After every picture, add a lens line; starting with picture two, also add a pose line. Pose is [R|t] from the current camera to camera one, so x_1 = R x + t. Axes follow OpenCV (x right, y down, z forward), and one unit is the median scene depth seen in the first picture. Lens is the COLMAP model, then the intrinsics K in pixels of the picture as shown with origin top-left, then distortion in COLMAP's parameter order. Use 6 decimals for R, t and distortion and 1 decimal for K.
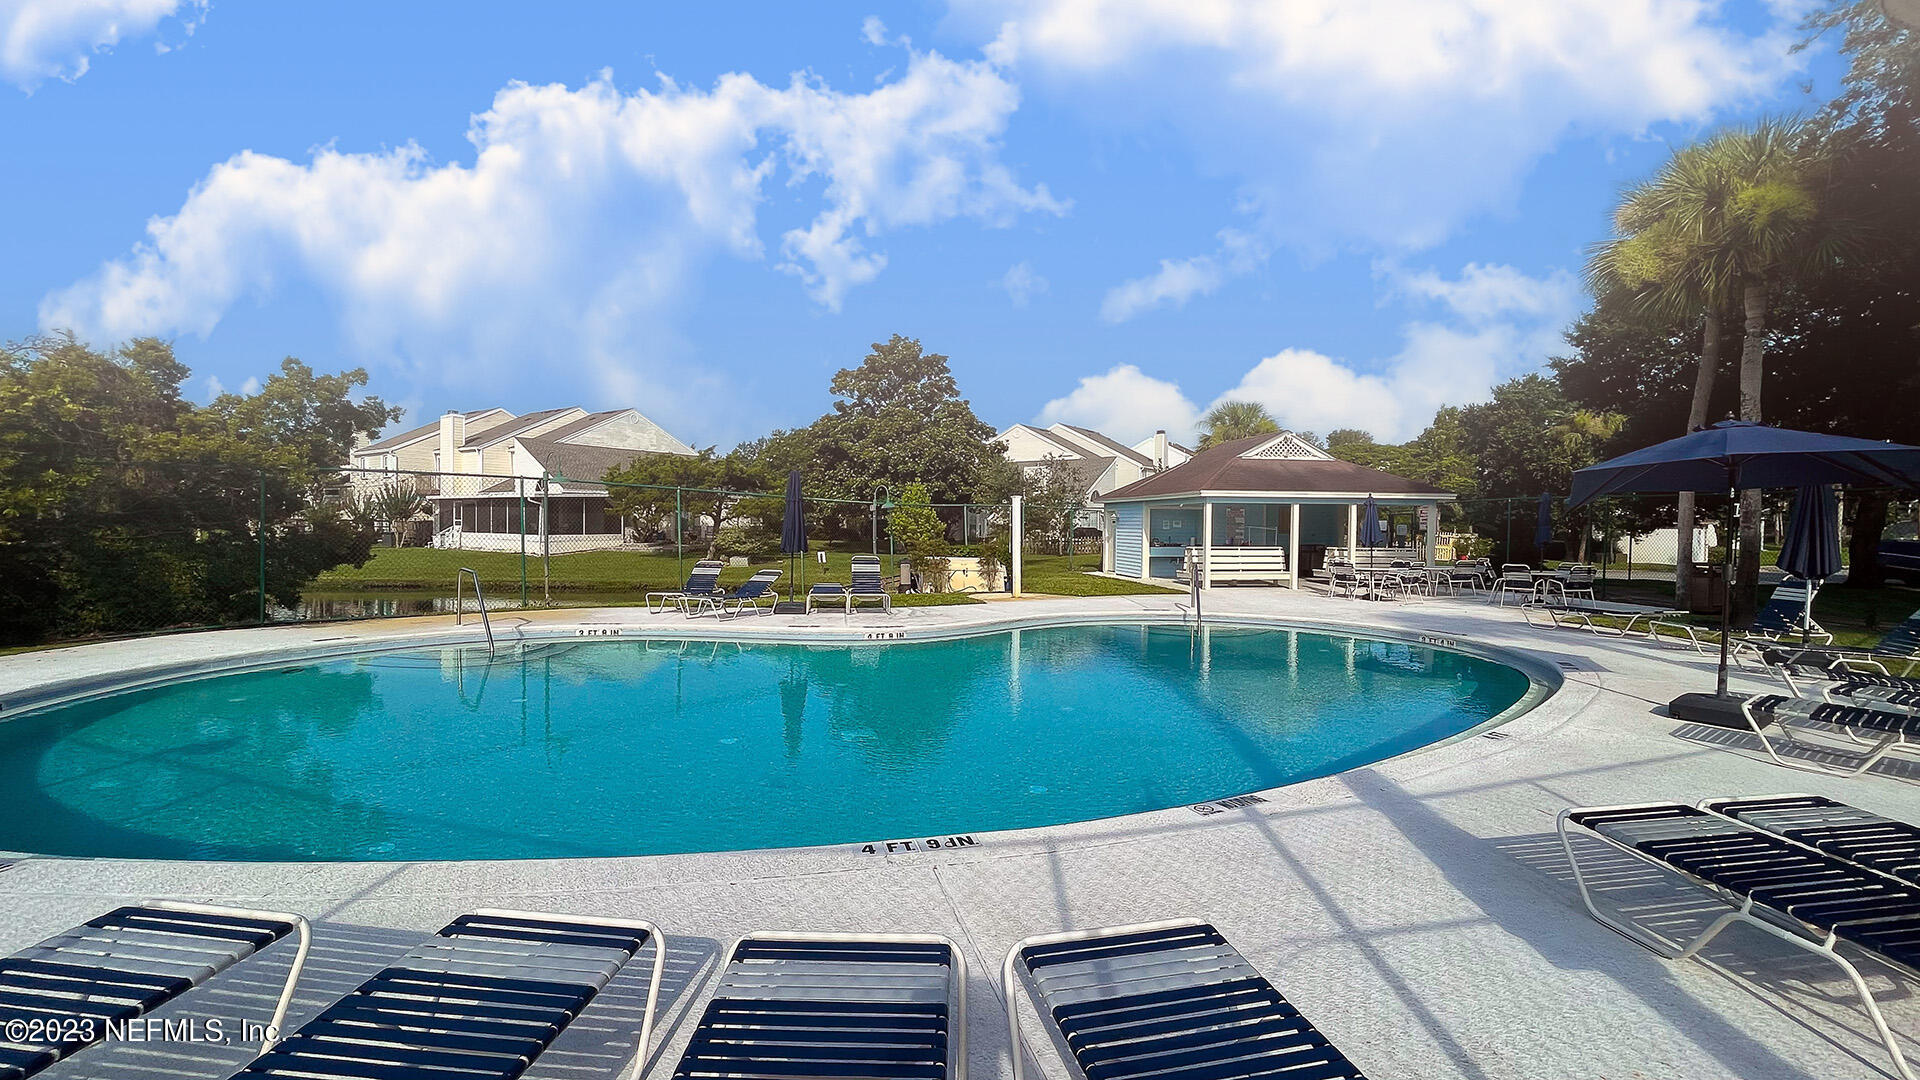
lens RADIAL K [[800.8, 0, 960.0], [0, 800.8, 540.0], [0, 0, 1]] dist [-0.024883, 0.000583]
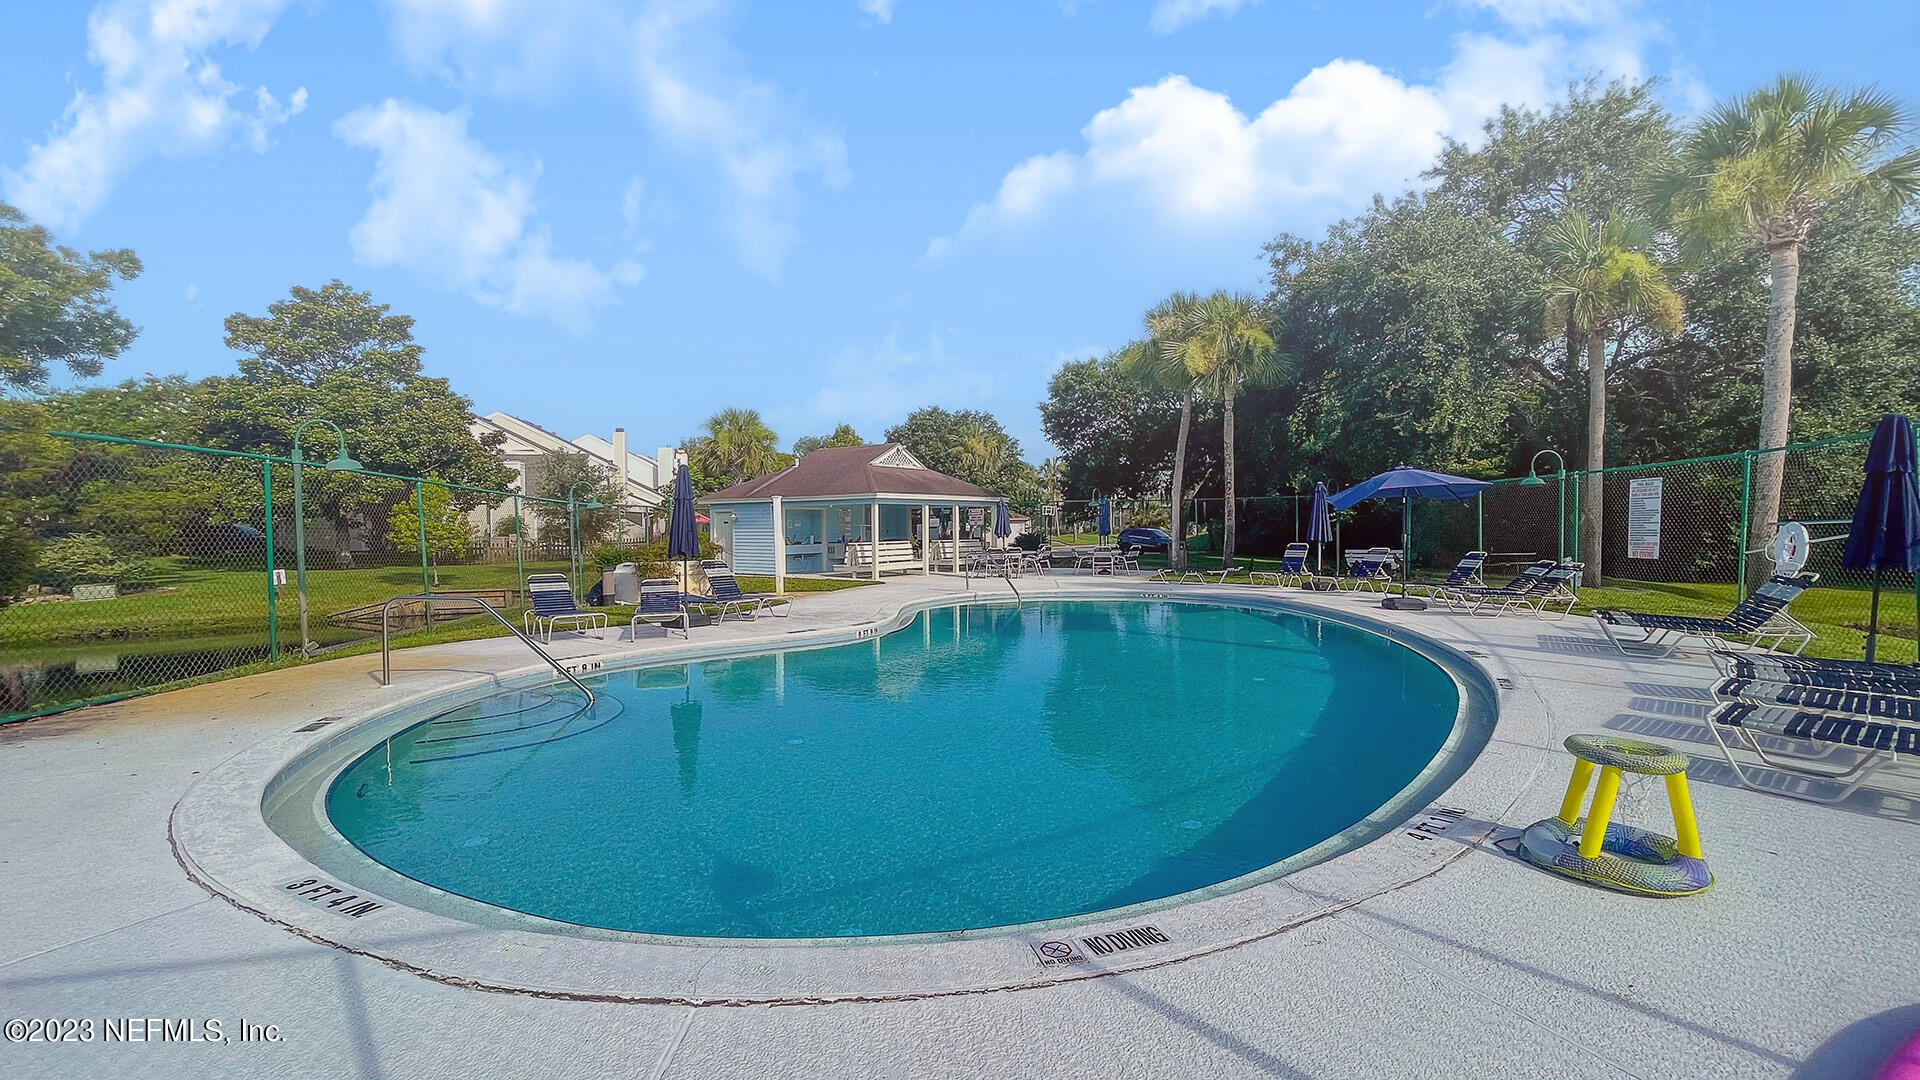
lens RADIAL K [[800.8, 0, 960.0], [0, 800.8, 540.0], [0, 0, 1]] dist [-0.024883, 0.000583]
pose [[0.694455, -0.027690, 0.719003, -0.405081], [0.029048, 0.999524, 0.010436, -0.002497], [-0.718949, 0.013638, 0.694929, 0.112749]]
